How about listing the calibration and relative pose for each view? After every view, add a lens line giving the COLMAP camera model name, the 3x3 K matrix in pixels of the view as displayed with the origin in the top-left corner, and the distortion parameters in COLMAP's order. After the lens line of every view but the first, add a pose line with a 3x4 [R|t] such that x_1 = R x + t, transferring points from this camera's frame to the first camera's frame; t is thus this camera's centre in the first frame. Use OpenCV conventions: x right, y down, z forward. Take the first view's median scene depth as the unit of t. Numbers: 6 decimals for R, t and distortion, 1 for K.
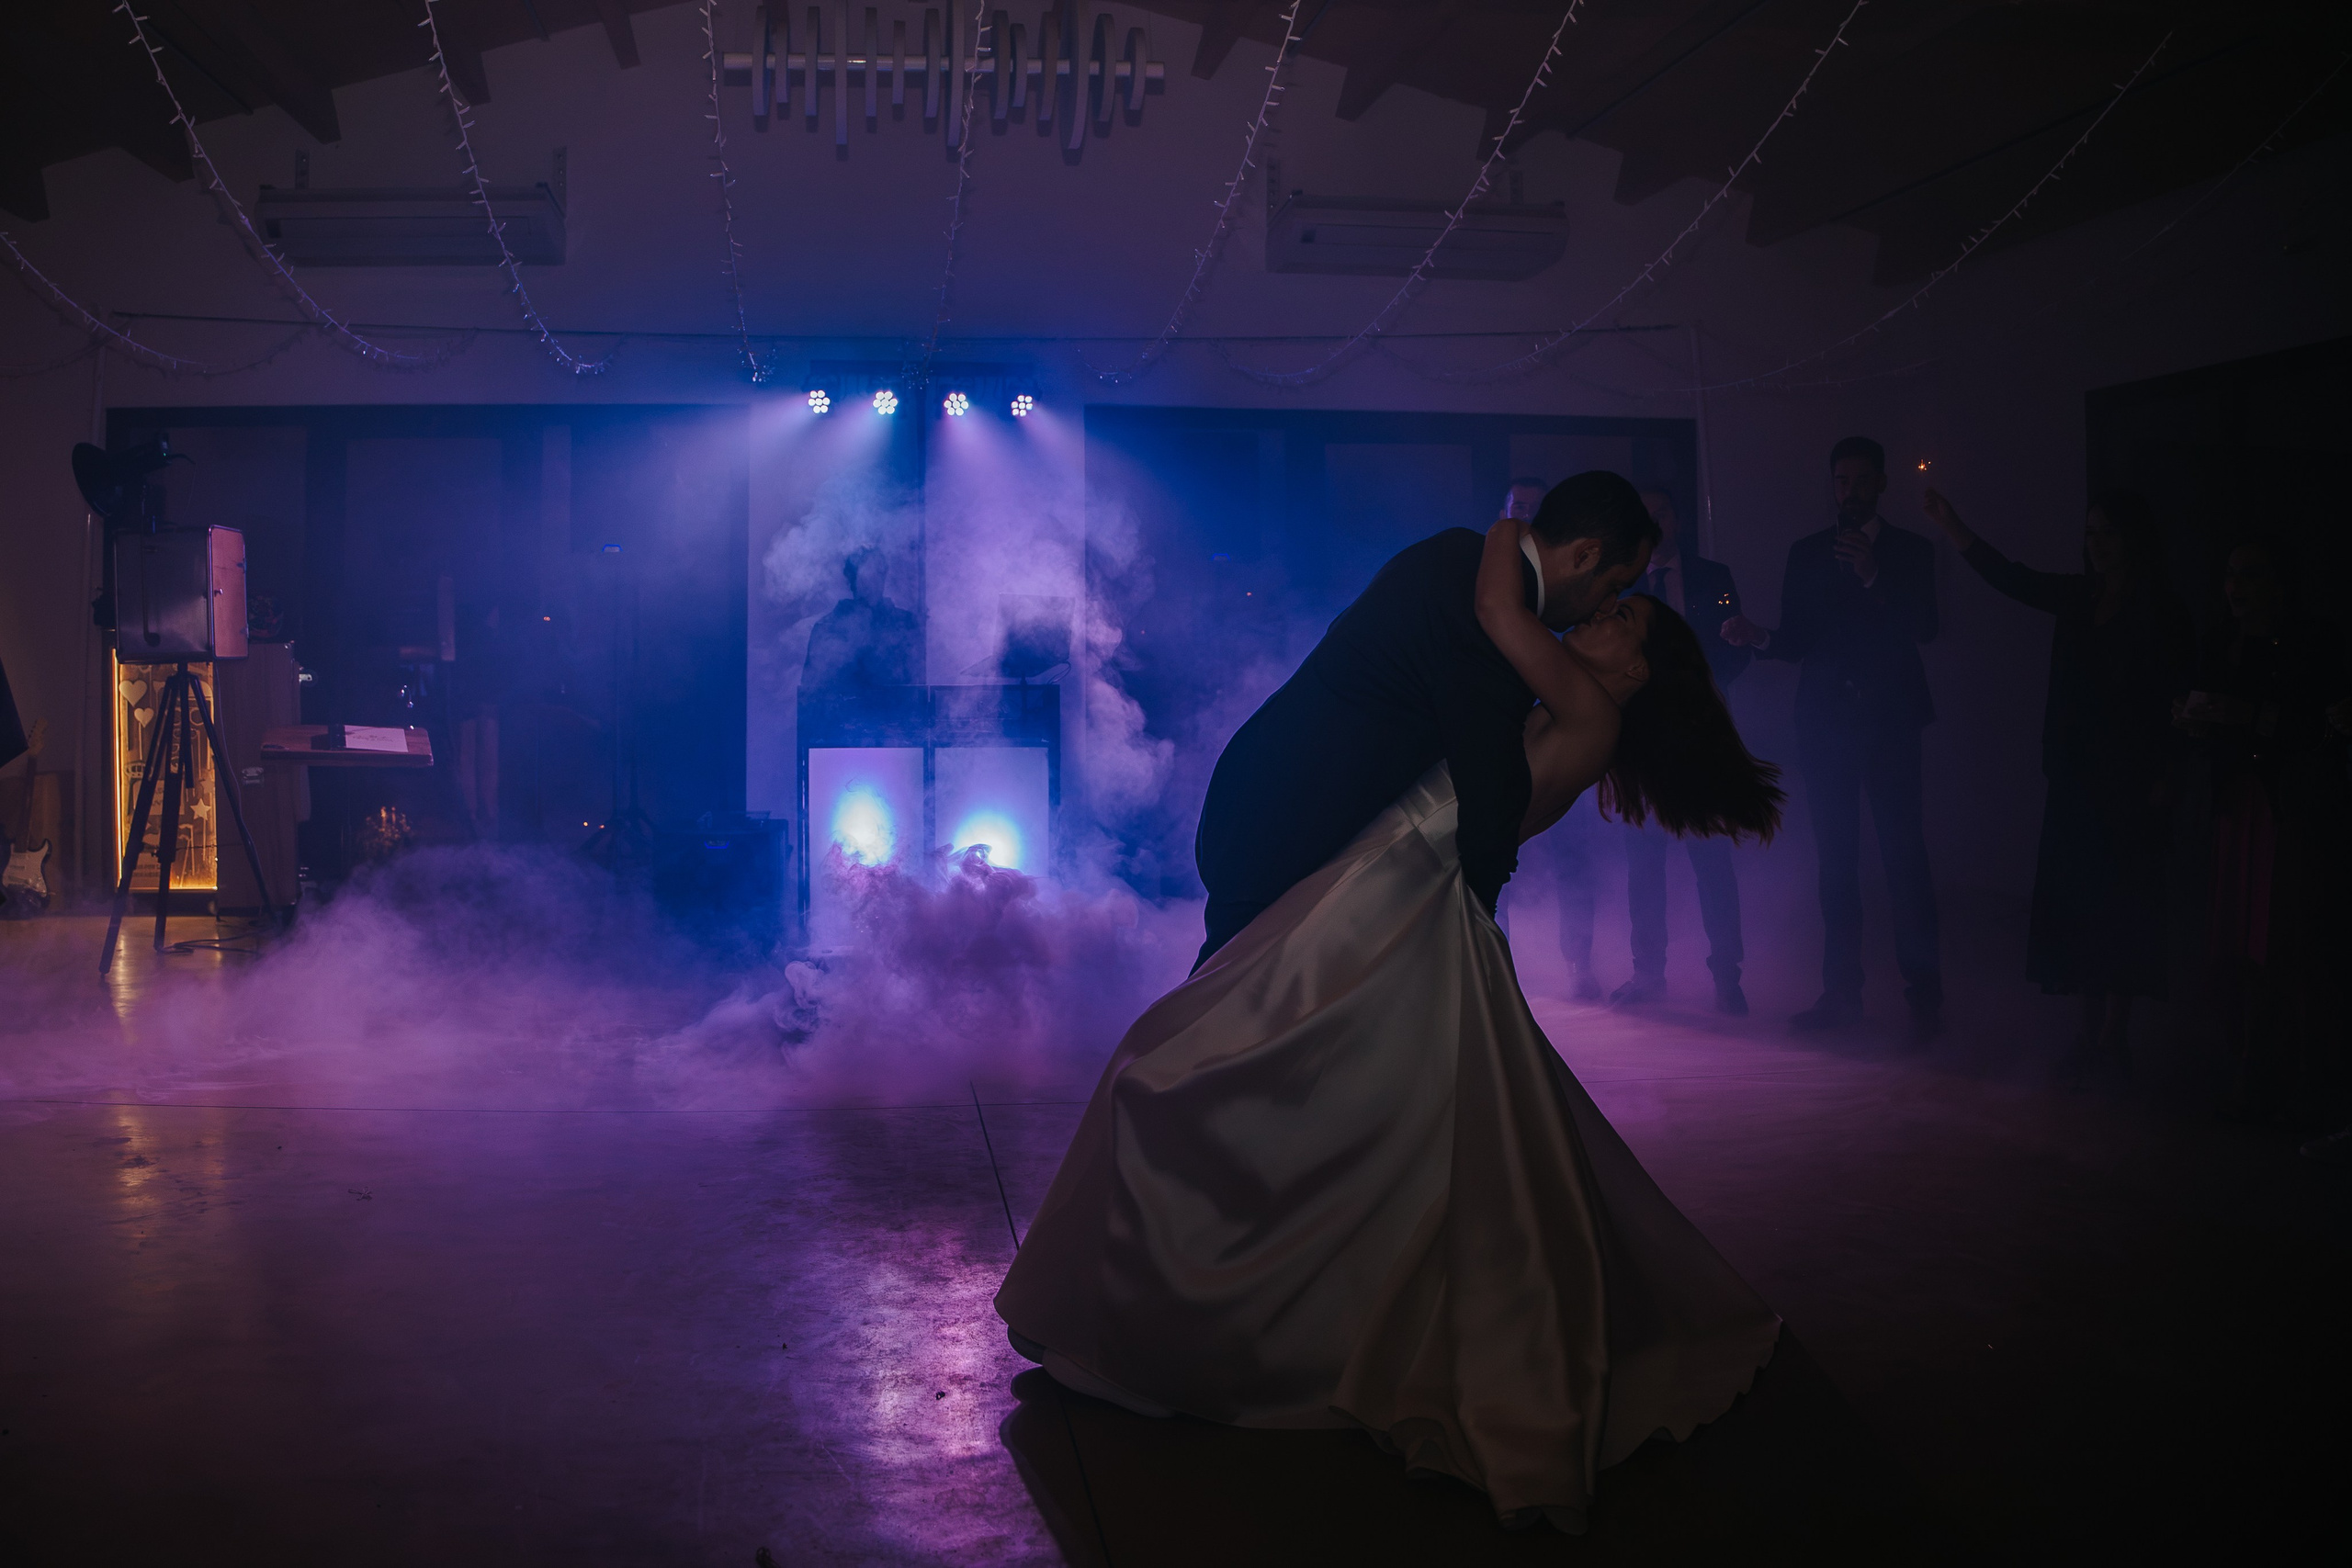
lens RADIAL K [[2016.1, 0, 1070.0], [0, 2016.1, 699.6], [0, 0, 1]] dist [-0.225215, 0.097470]
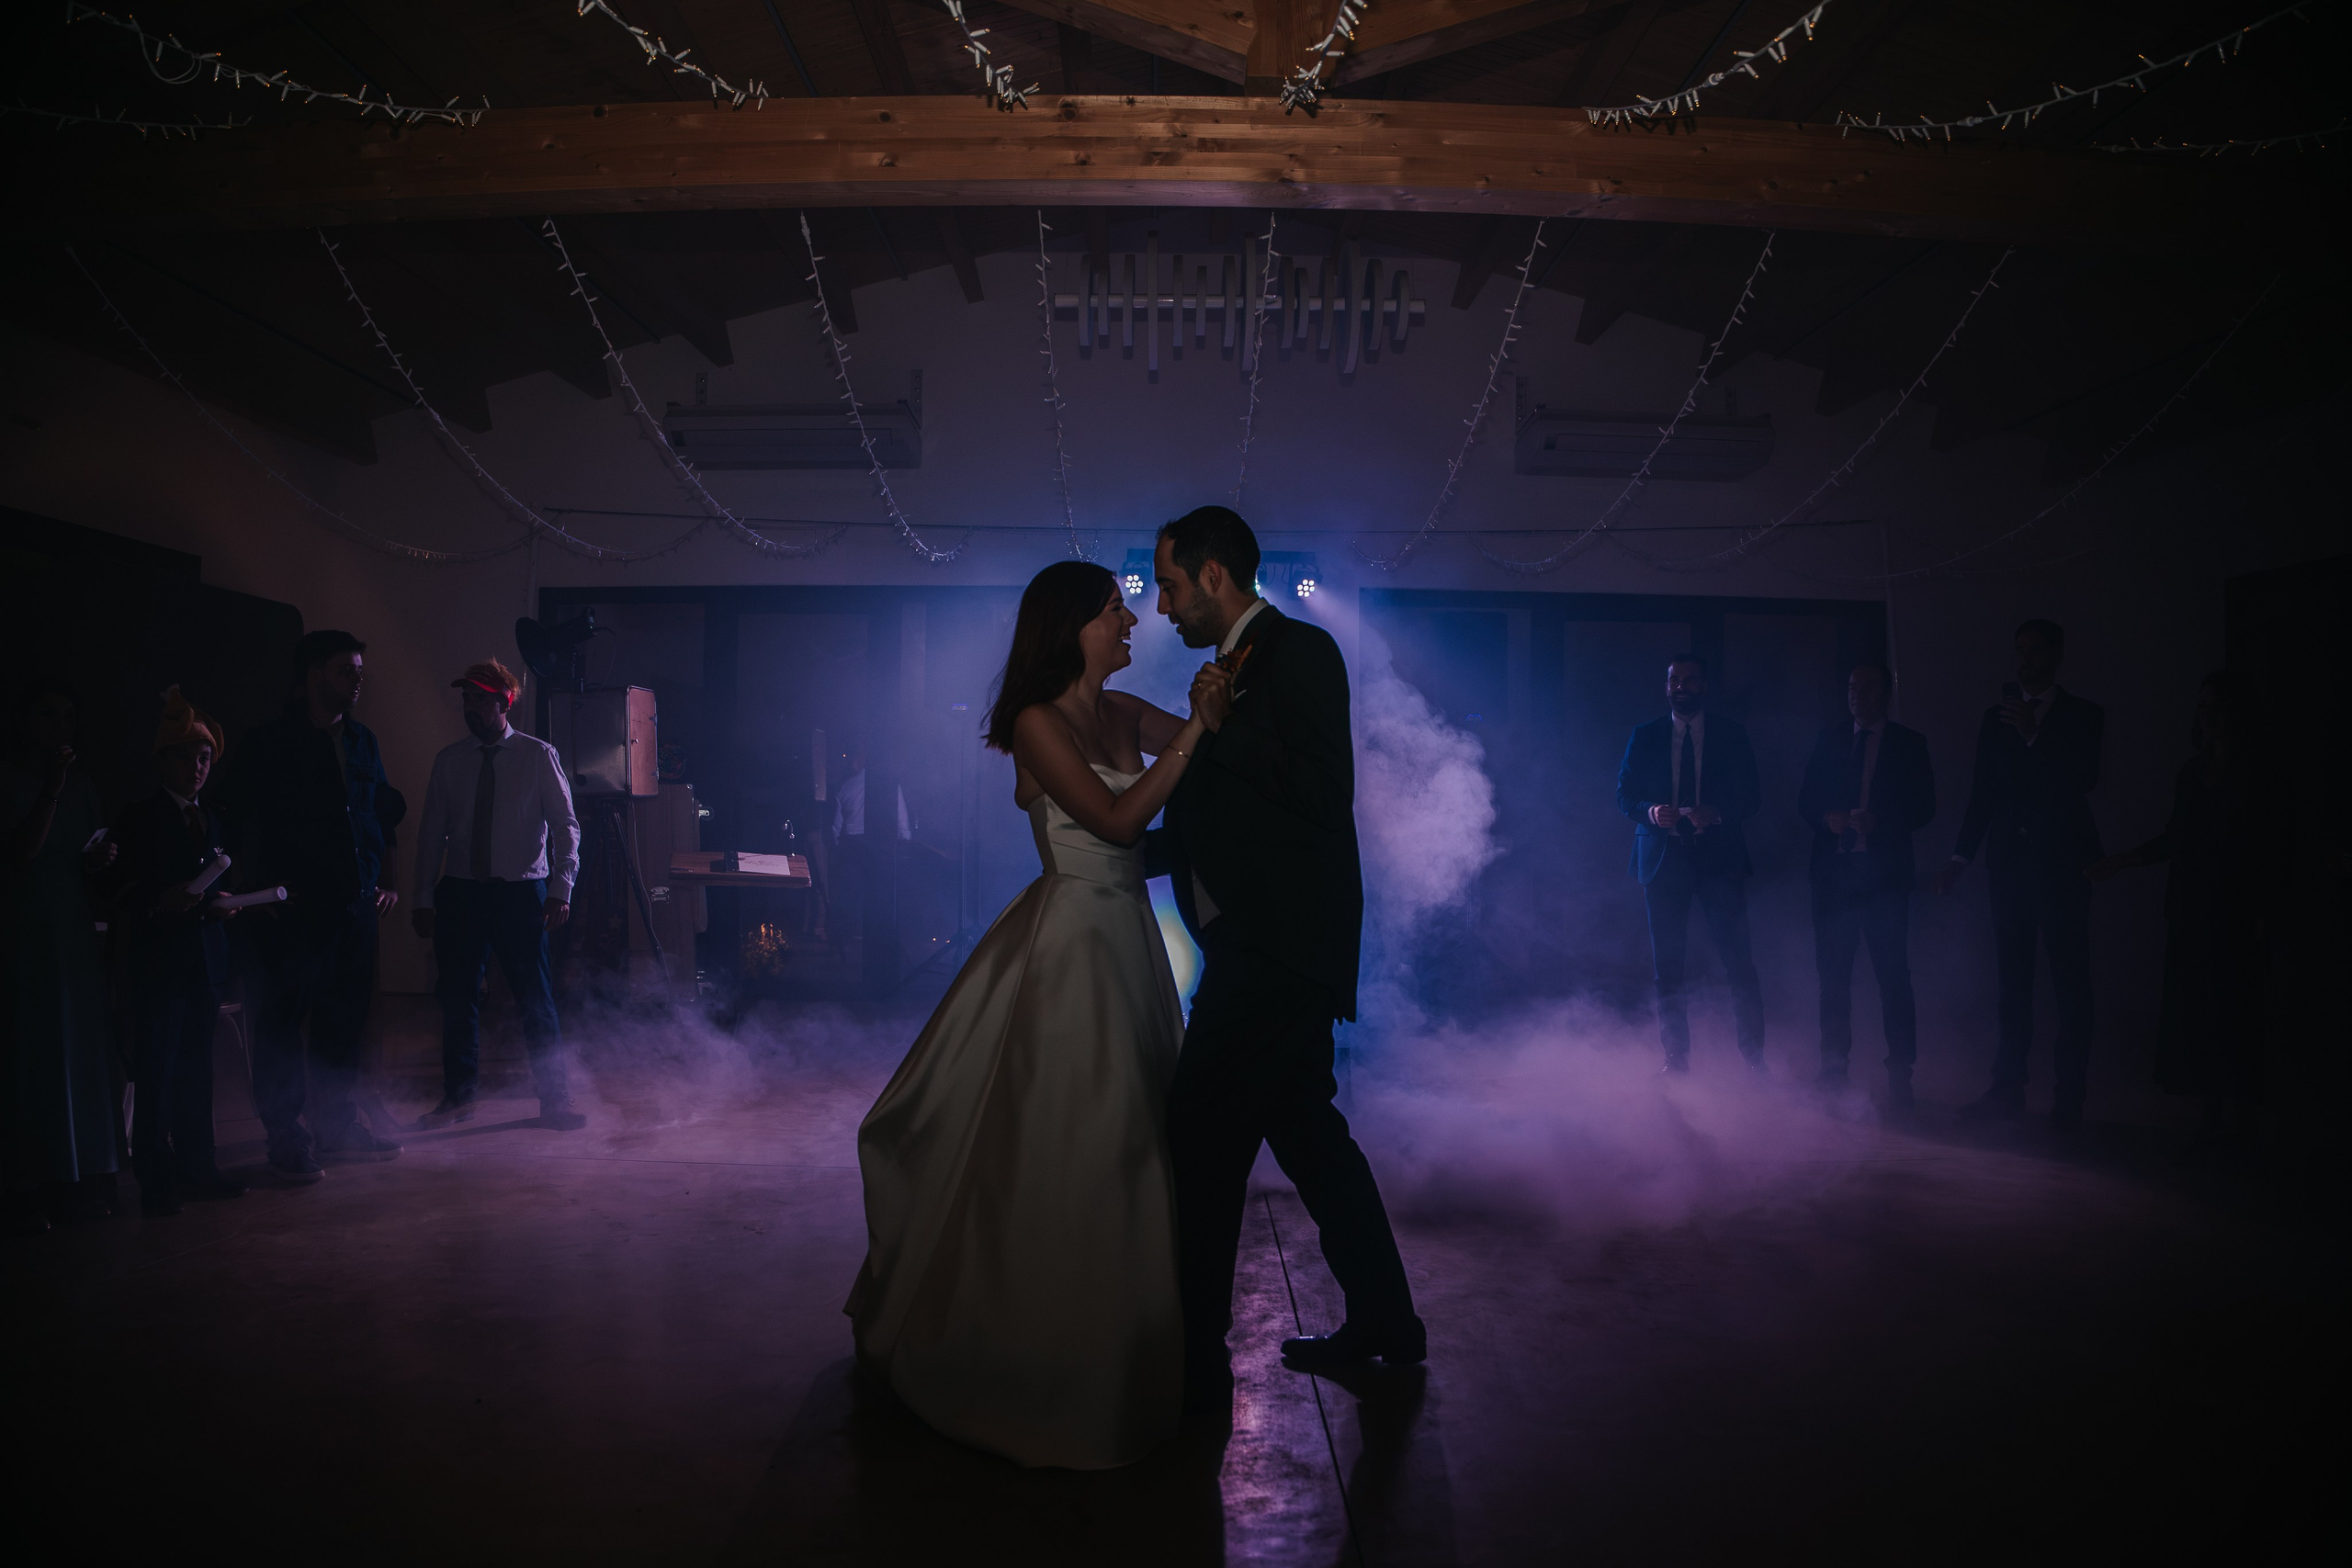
lens RADIAL K [[1862.2, 0, 1218.2], [0, 1862.2, 870.9], [0, 0, 1]] dist [-0.222631, 0.078236]
pose [[0.996818, 0.010900, -0.078956, 0.014362], [-0.009809, 0.999851, 0.014196, 0.005799], [0.079099, -0.013376, 0.996777, -0.106408]]
